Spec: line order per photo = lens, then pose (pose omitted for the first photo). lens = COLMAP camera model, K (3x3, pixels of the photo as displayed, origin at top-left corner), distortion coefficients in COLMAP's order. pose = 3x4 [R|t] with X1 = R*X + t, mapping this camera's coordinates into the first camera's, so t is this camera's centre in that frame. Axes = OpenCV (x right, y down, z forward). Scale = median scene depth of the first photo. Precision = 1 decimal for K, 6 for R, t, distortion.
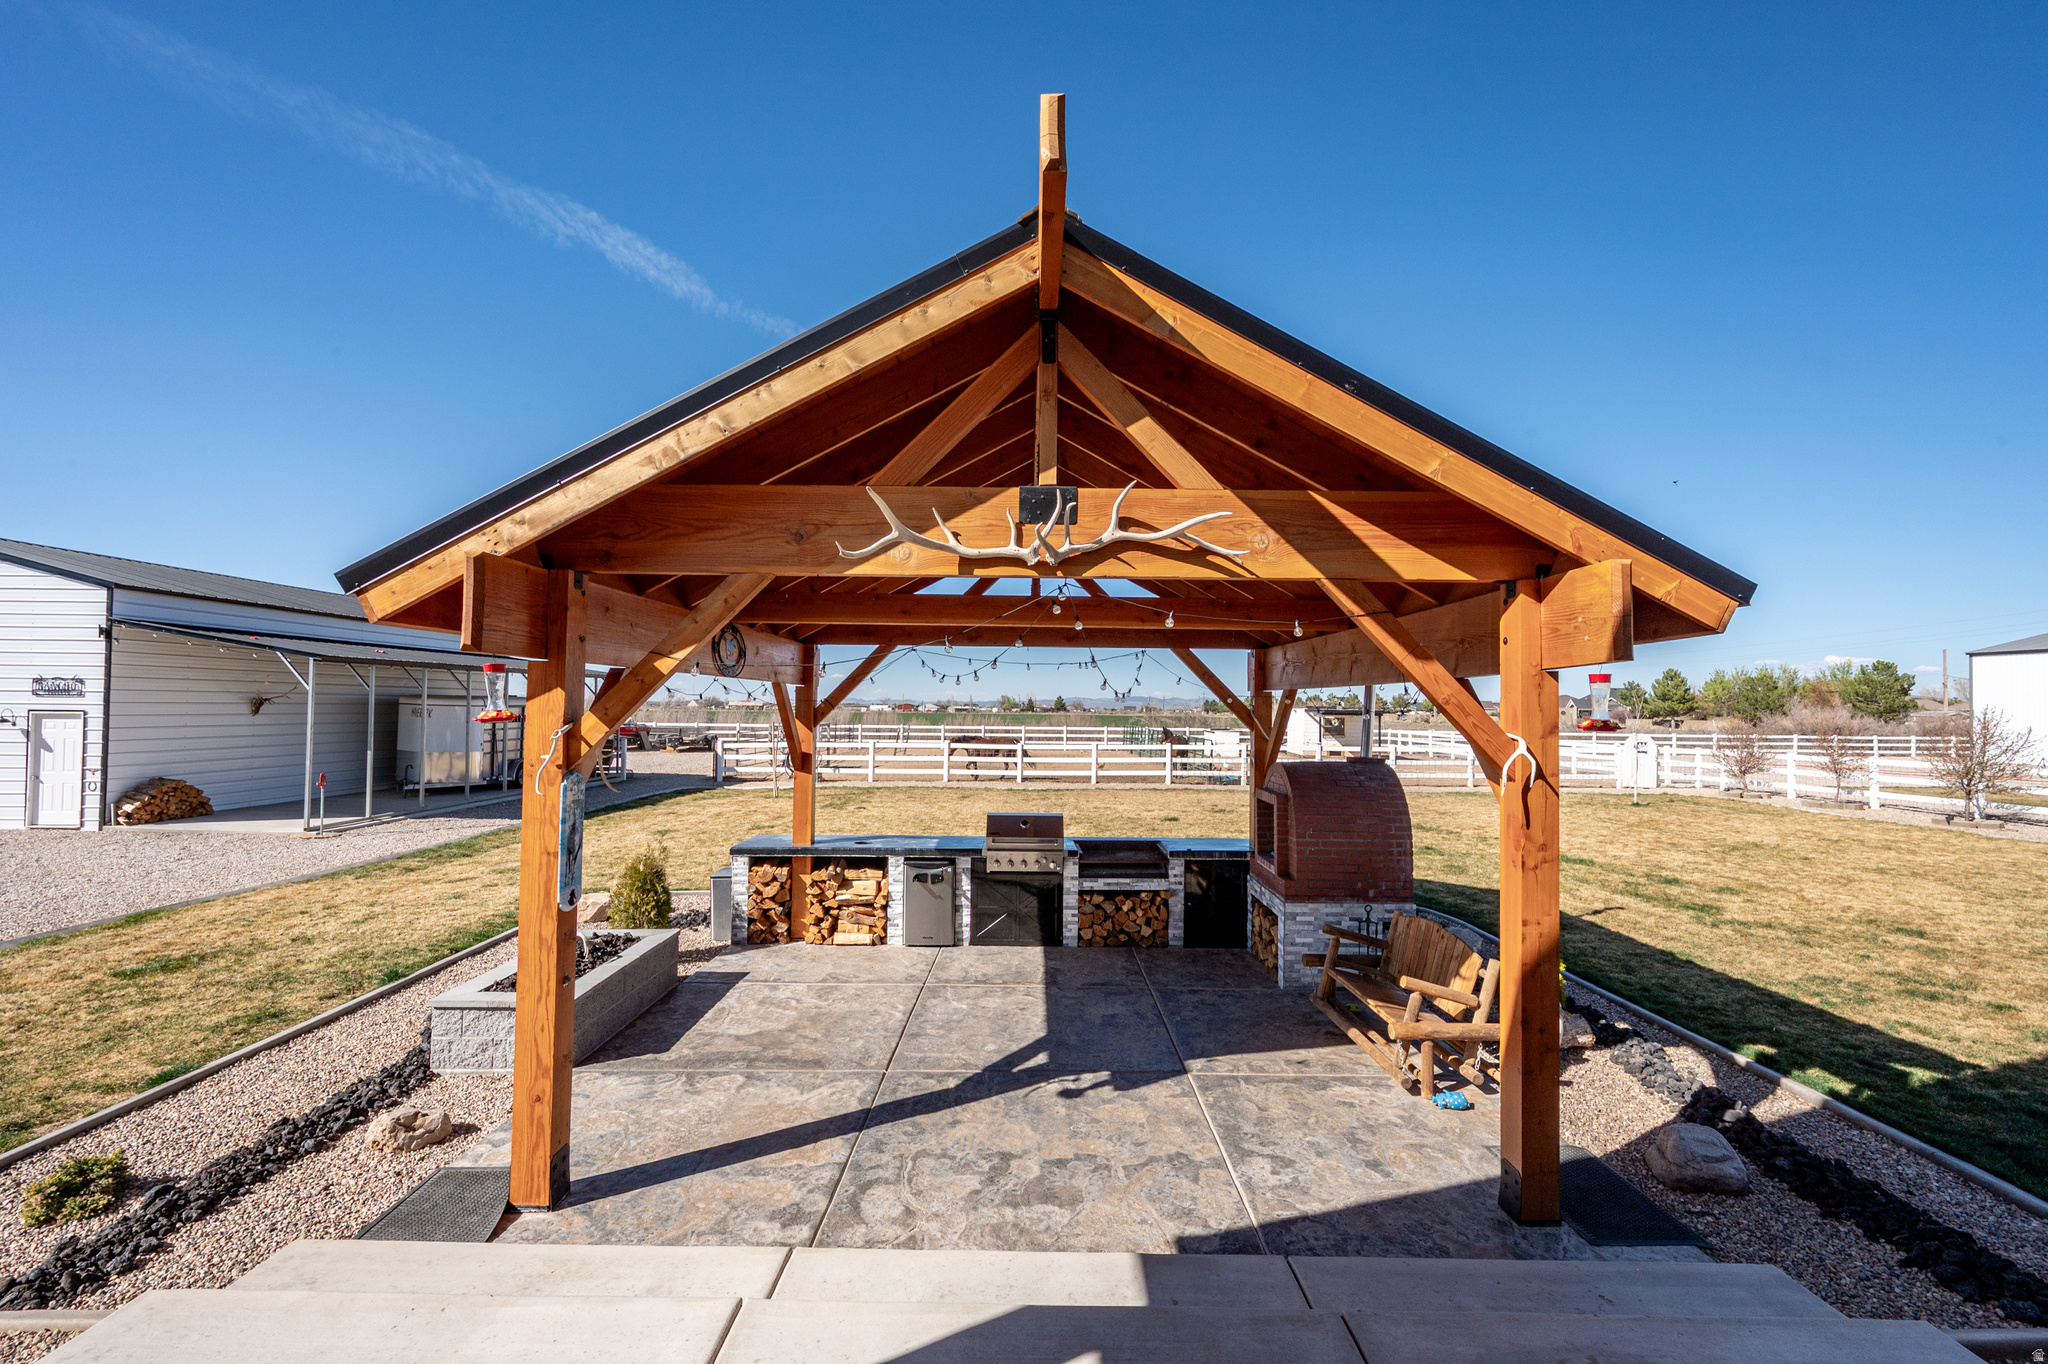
lens RADIAL K [[875.3, 0, 1024.0], [0, 875.3, 682.0], [0, 0, 1]] dist [-0.002983, -0.000729]
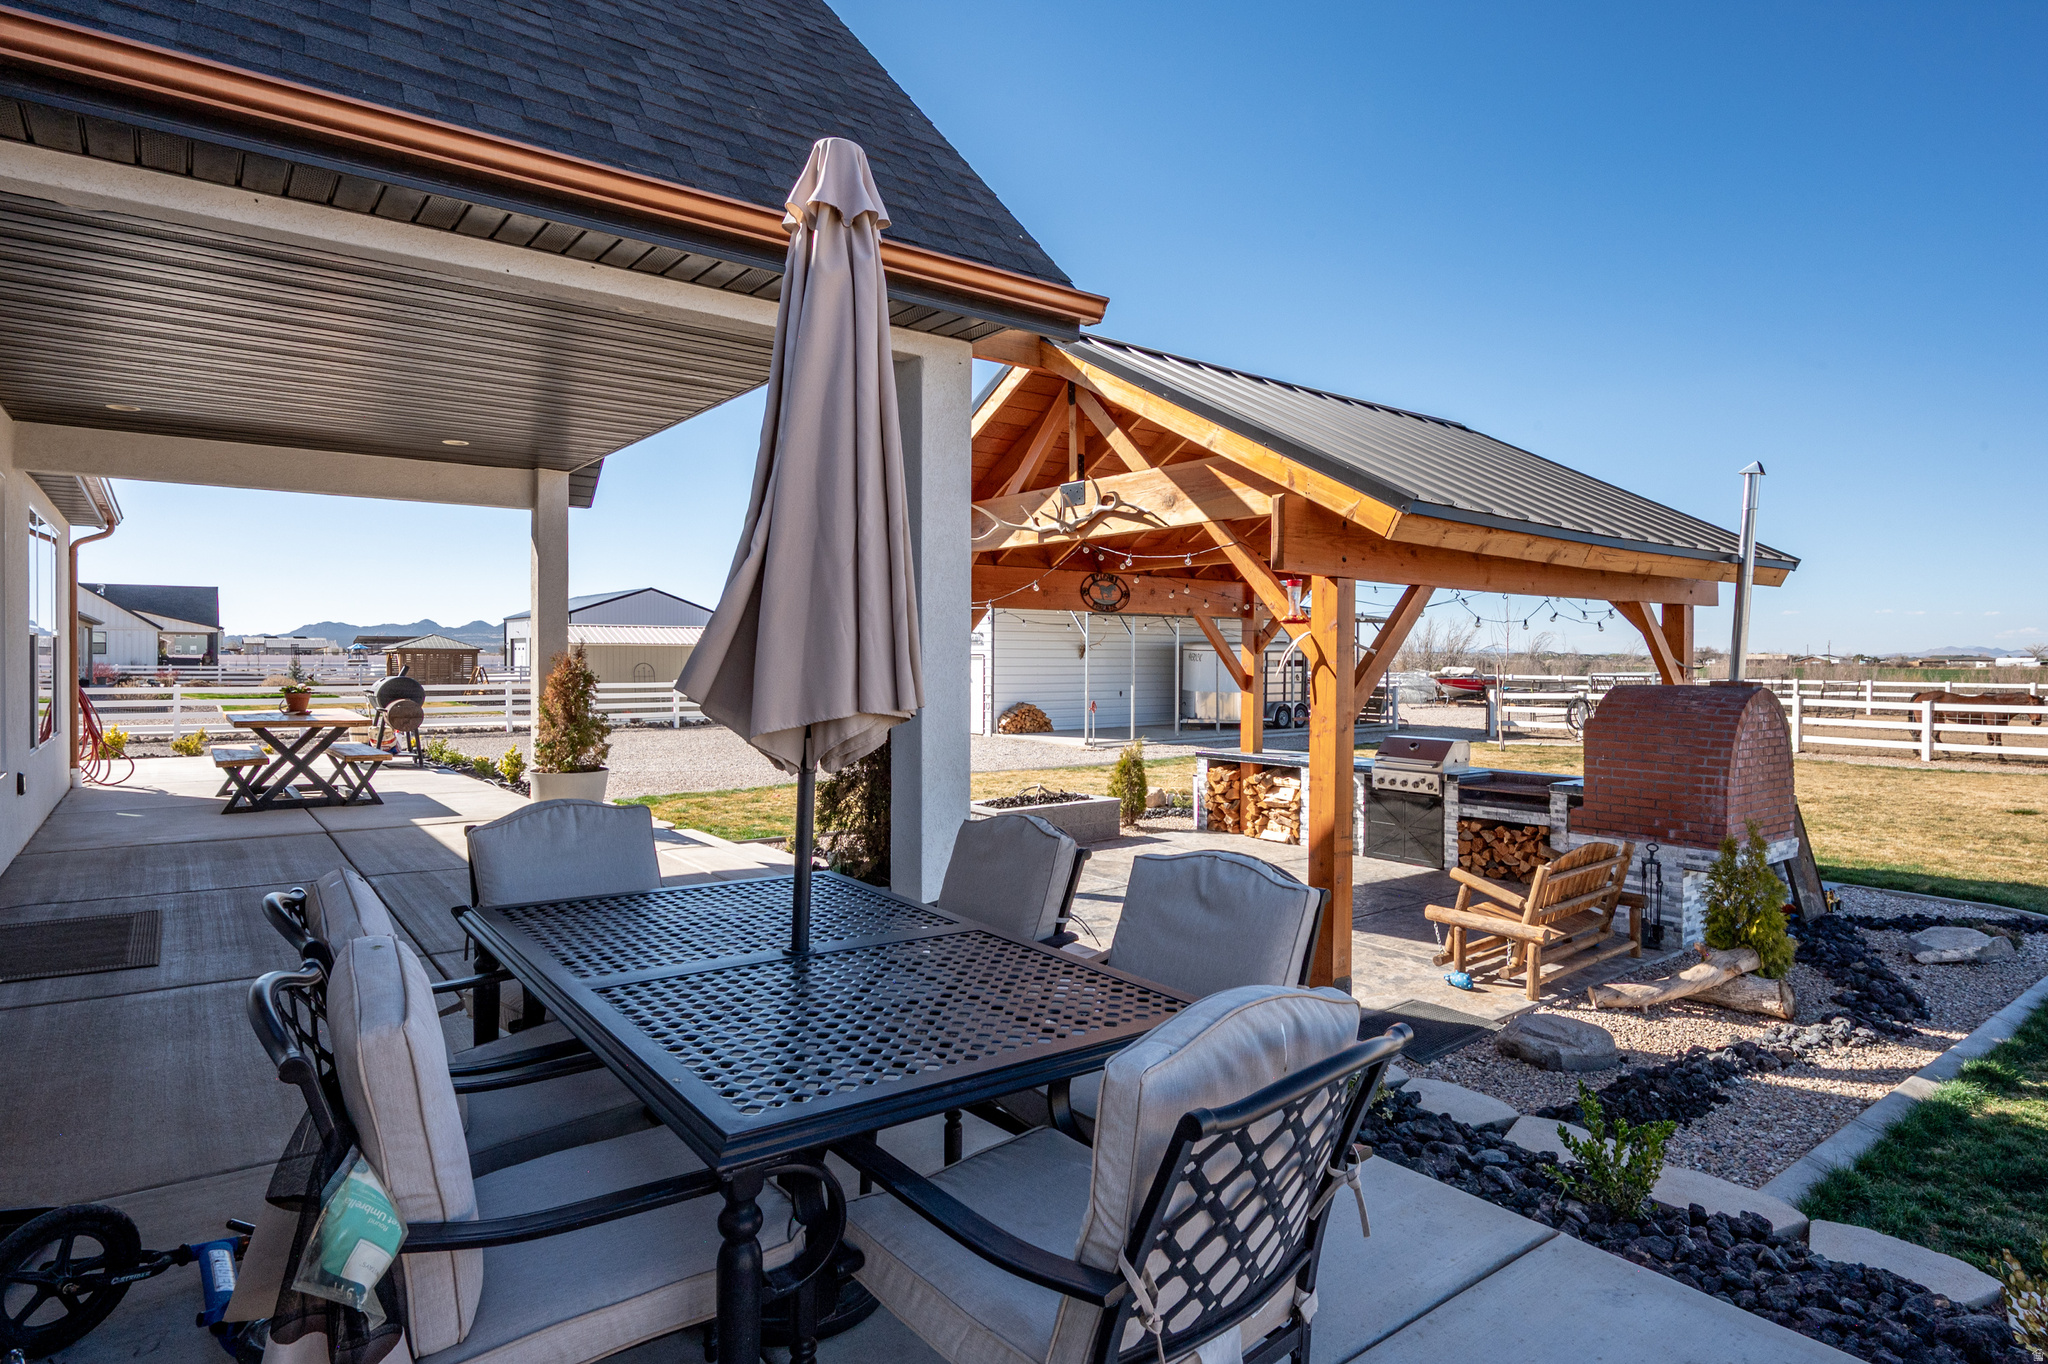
lens RADIAL K [[1108.9, 0, 1013.9], [0, 1108.9, 664.4], [0, 0, 1]] dist [0.056650, 0.000118]
pose [[0.600644, -0.003848, -0.799507, 0.770609], [0.027220, 0.999507, 0.015639, 0.034965], [0.799053, -0.031156, 0.600453, -0.149072]]
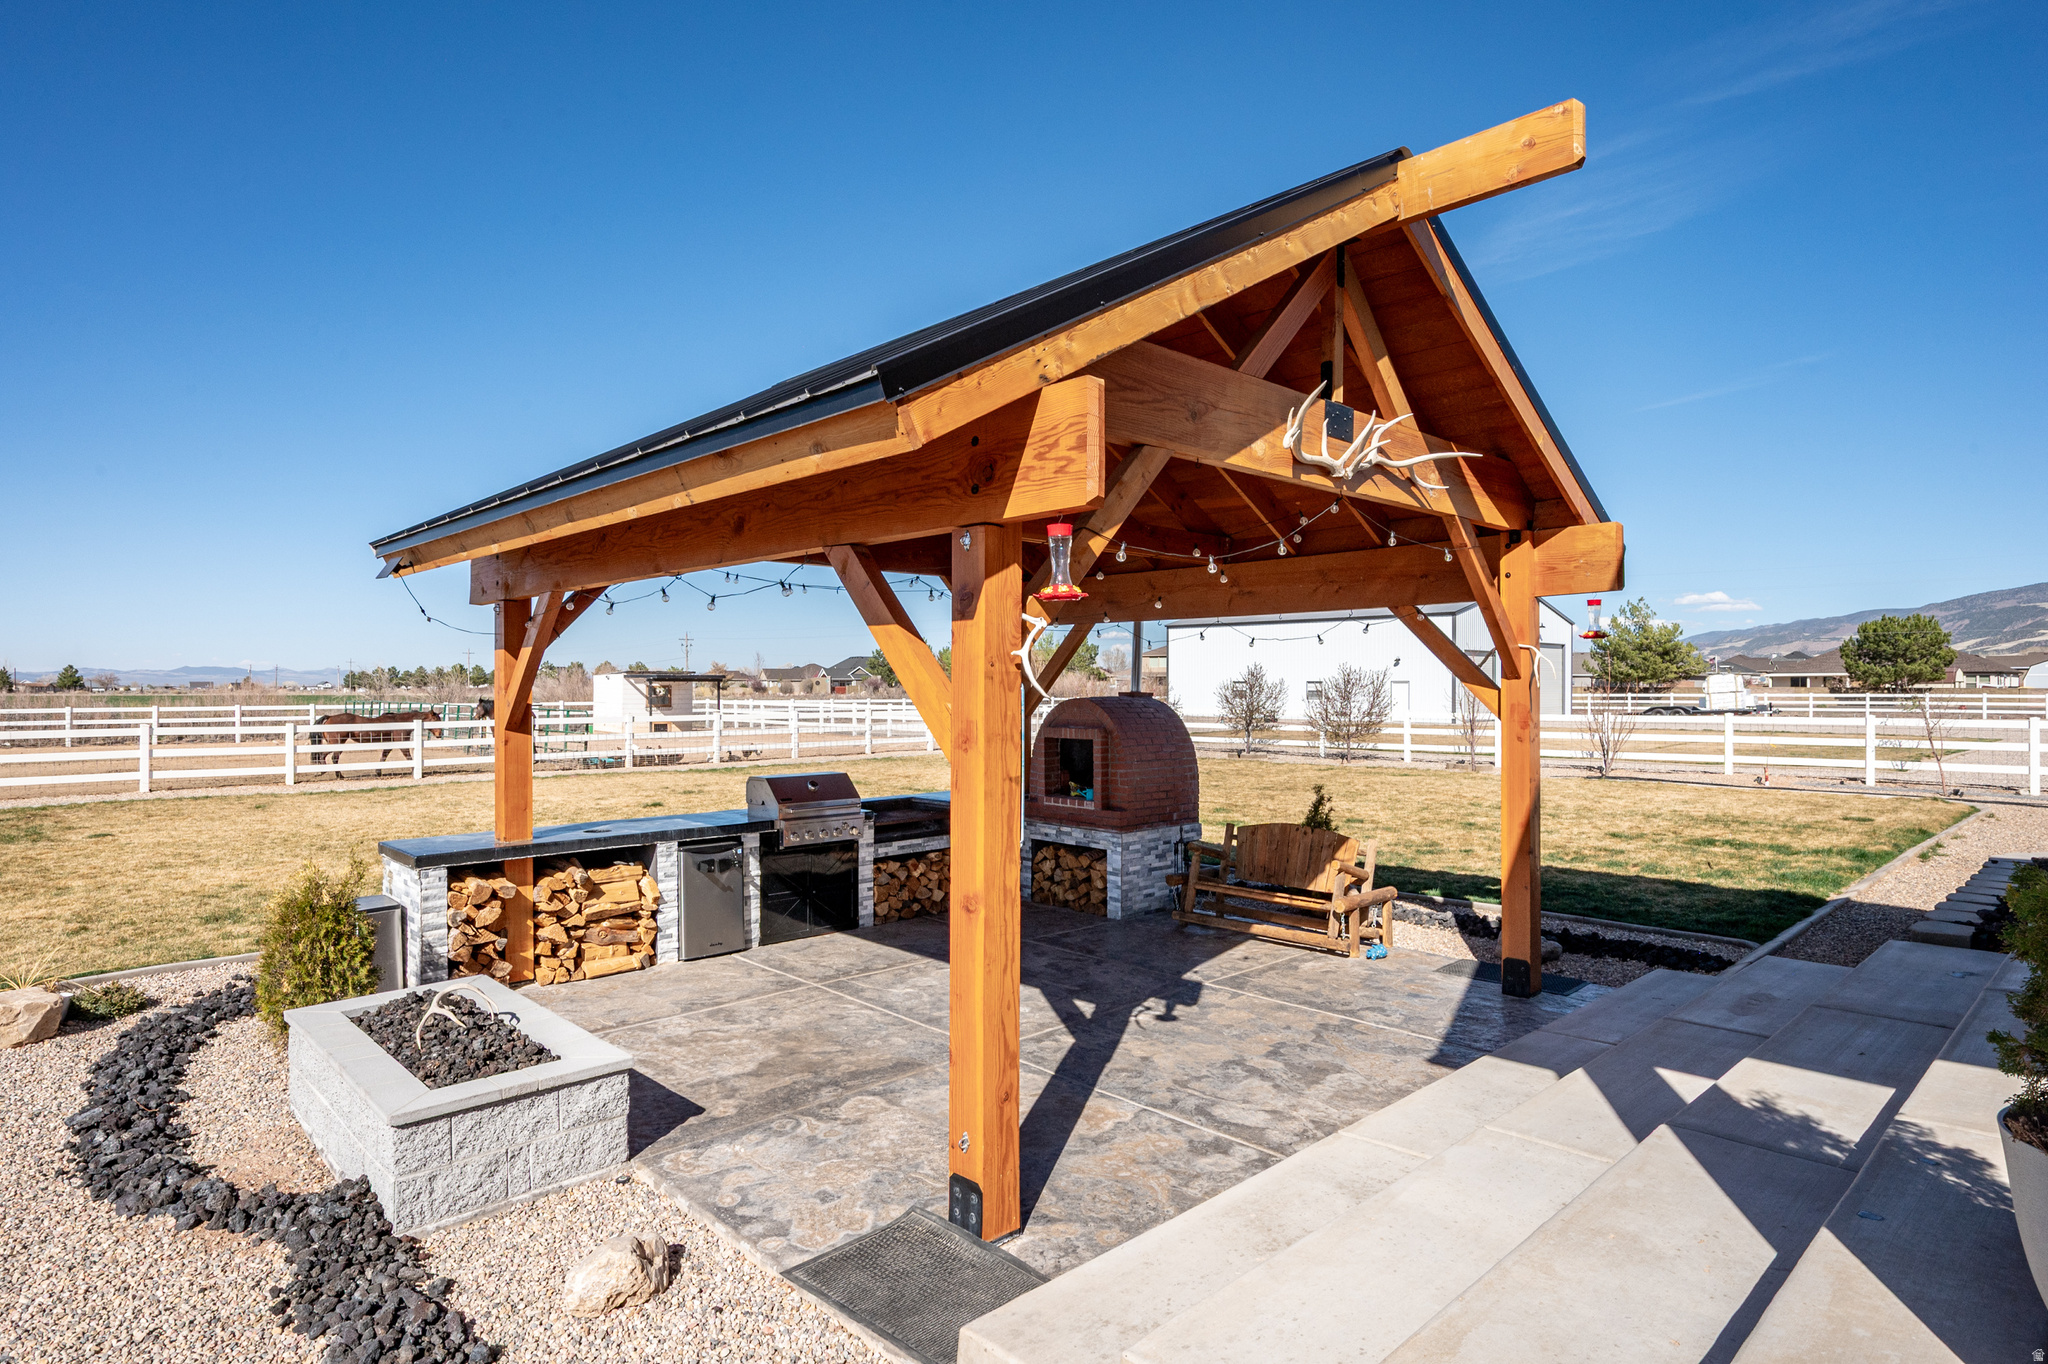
lens RADIAL K [[1109.7, 0, 1024.0], [0, 1109.7, 682.0], [0, 0, 1]] dist [0.001071, 0.000352]
pose [[0.724770, -0.008727, 0.688936, -0.566105], [-0.011902, 0.999612, 0.025184, 0.040399], [-0.688888, -0.026453, 0.724385, 0.135263]]
